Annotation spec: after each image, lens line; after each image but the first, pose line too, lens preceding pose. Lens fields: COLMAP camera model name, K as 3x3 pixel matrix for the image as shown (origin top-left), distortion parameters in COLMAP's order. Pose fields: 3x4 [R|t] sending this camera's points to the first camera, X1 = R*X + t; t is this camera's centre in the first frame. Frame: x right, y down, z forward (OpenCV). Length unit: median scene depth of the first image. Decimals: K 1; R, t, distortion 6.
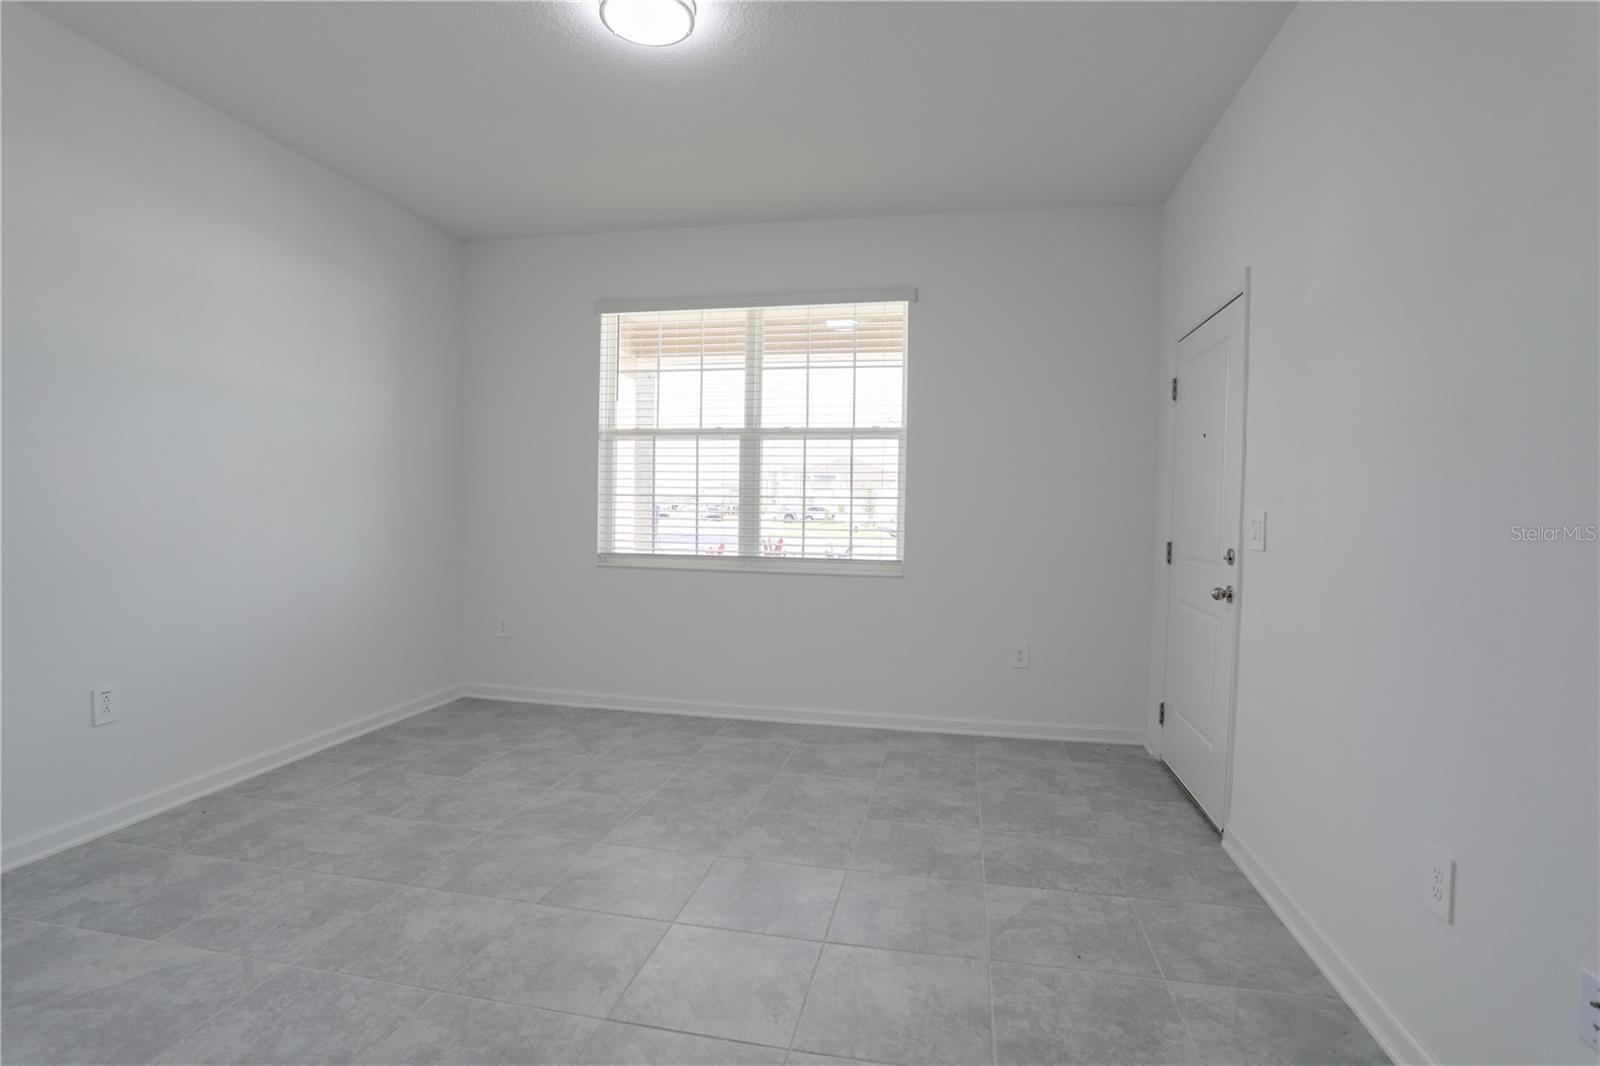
lens RADIAL K [[775.6, 0, 805.2], [0, 775.6, 535.2], [0, 0, 1]] dist [-0.064598, 0.024330]
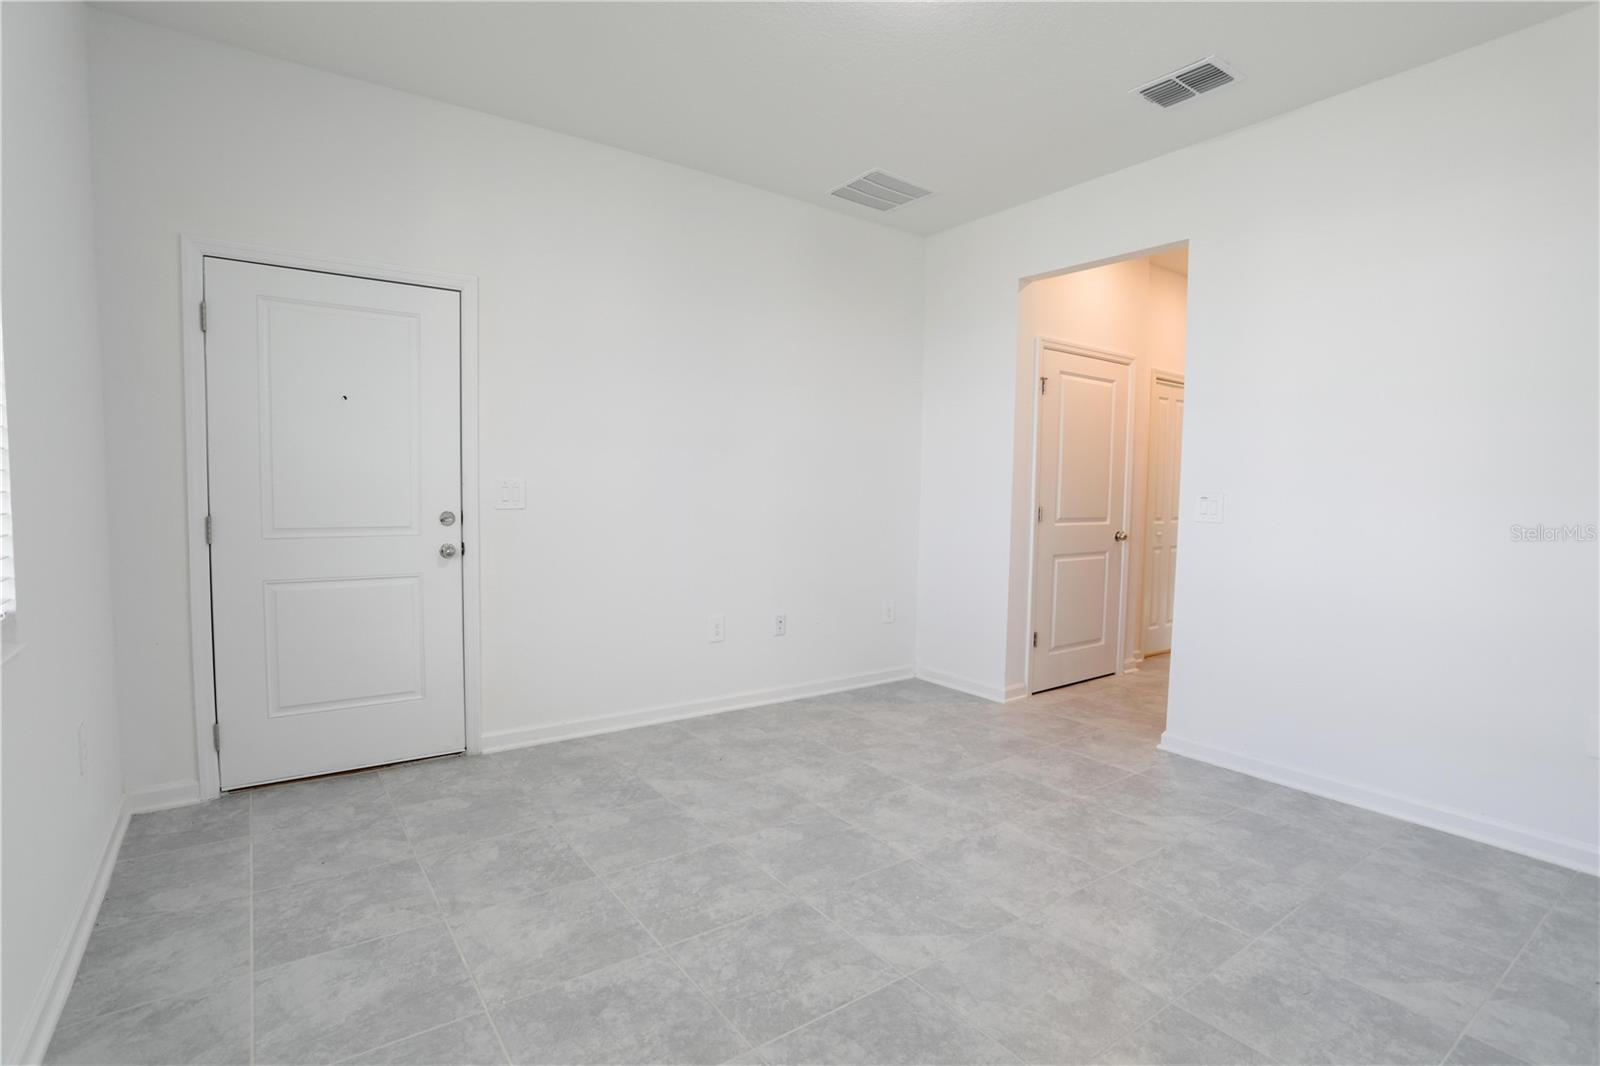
lens RADIAL K [[775.6, 0, 805.2], [0, 775.6, 535.2], [0, 0, 1]] dist [-0.064598, 0.024330]
pose [[-0.734581, -0.067962, 0.675109, -0.563750], [-0.001323, 0.995113, 0.098736, -0.055236], [-0.678519, 0.071637, -0.731081, 1.354559]]
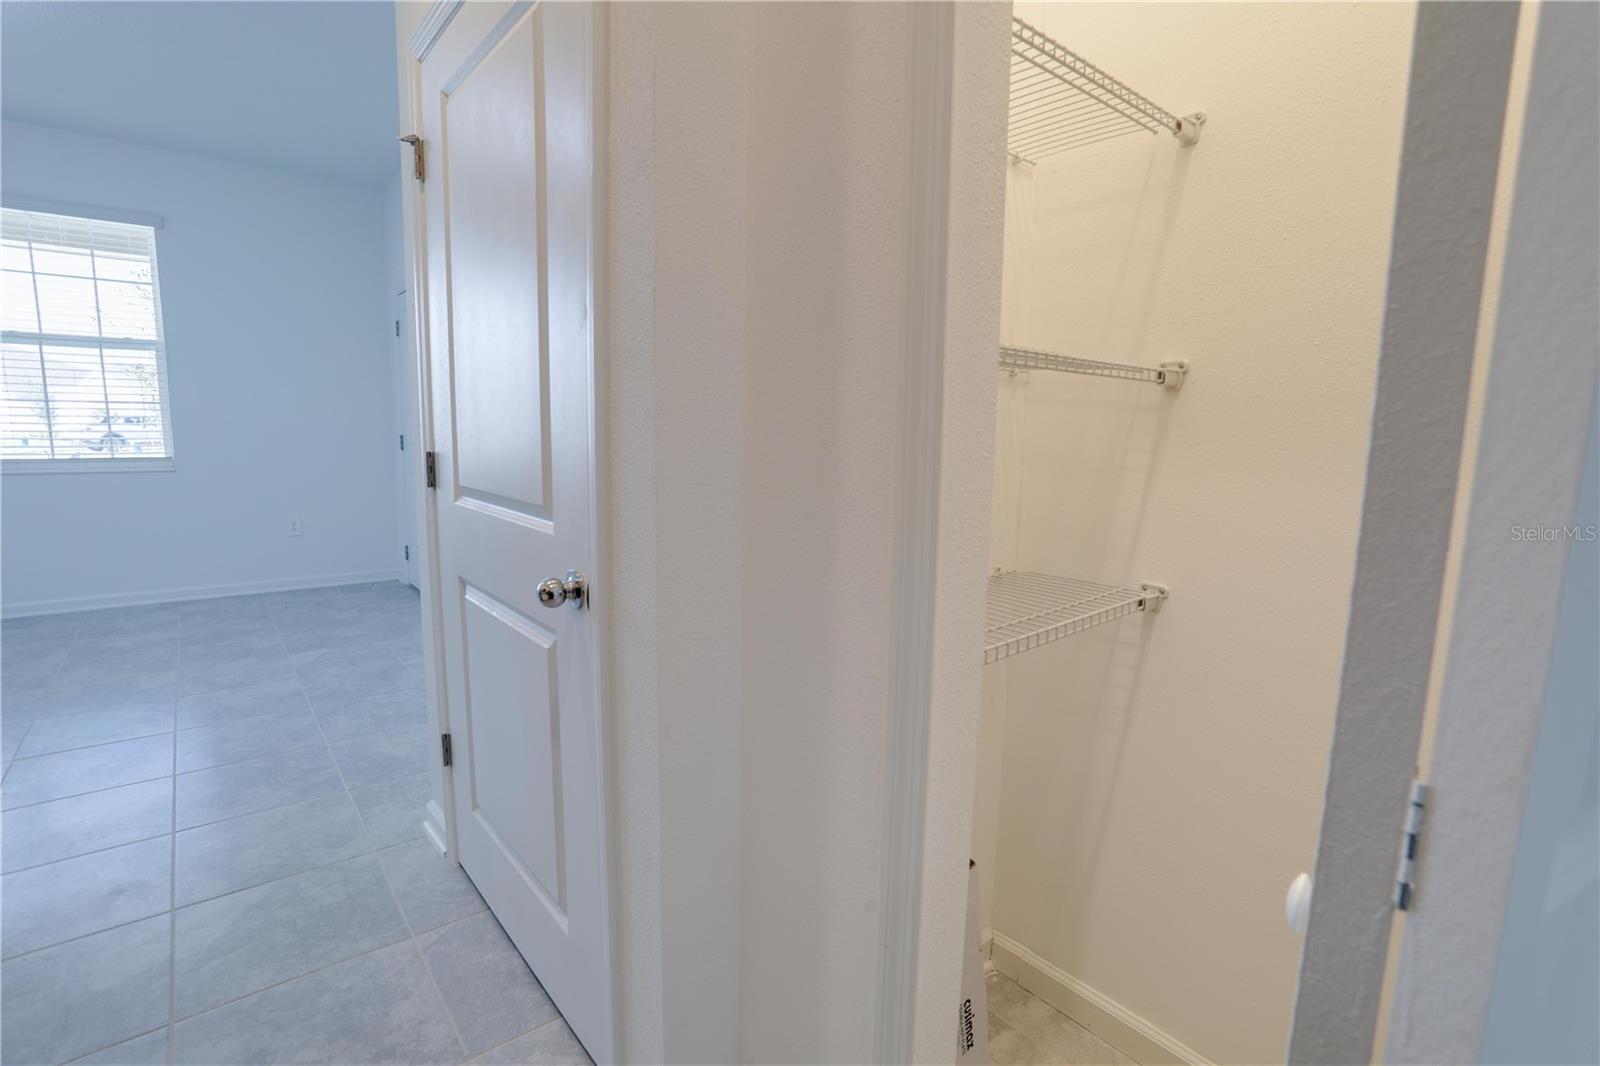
lens RADIAL K [[775.6, 0, 805.2], [0, 775.6, 535.2], [0, 0, 1]] dist [-0.064598, 0.024330]
pose [[0.636362, -0.113375, 0.763013, -0.193125], [0.019039, 0.991147, 0.131395, 0.025284], [-0.771155, -0.069088, 0.632887, -0.617831]]
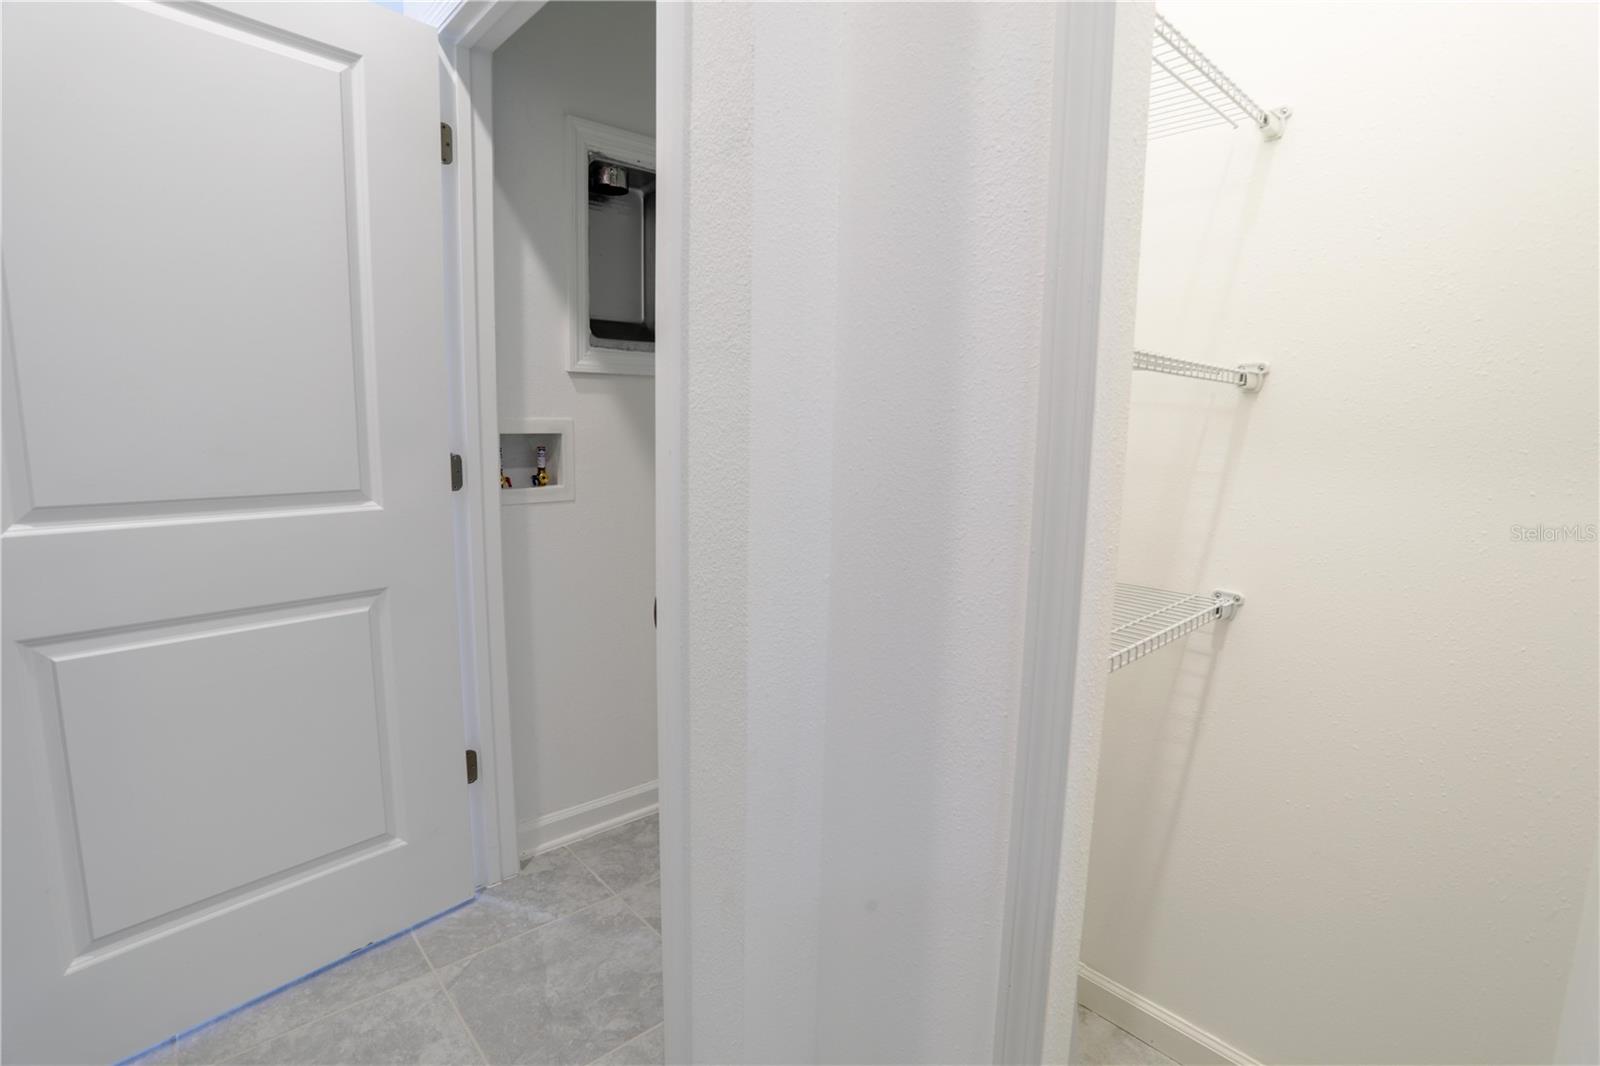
lens RADIAL K [[775.6, 0, 805.2], [0, 775.6, 535.2], [0, 0, 1]] dist [-0.064598, 0.024330]
pose [[0.599158, -0.119595, 0.791648, -0.209619], [0.017703, 0.990518, 0.136239, 0.021233], [-0.800435, -0.067614, 0.595594, -0.557864]]
